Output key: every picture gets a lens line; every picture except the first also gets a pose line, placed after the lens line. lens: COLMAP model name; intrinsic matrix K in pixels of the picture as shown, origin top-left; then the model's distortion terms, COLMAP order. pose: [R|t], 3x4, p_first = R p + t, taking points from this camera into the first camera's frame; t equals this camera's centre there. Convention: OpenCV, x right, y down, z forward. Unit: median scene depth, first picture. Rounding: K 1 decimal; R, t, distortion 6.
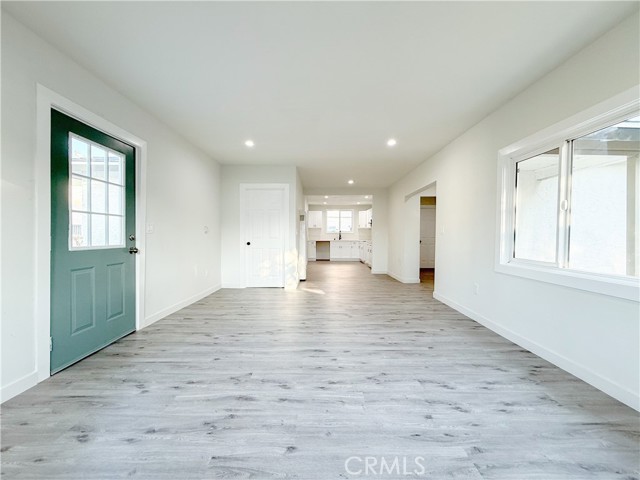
lens RADIAL K [[256.0, 0, 324.9], [0, 256.0, 237.4], [0, 0, 1]] dist [0.001251, -0.000099]
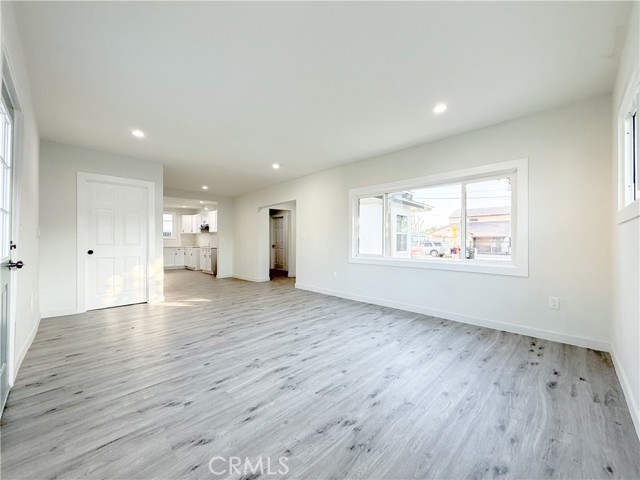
lens RADIAL K [[256.0, 0, 316.6], [0, 256.0, 239.5], [0, 0, 1]] dist [0.001251, -0.000099]
pose [[0.707563, 0.001203, 0.706649, -0.665787], [0.007794, 0.999924, -0.009506, -0.002401], [-0.706607, 0.012233, 0.707500, -0.021642]]
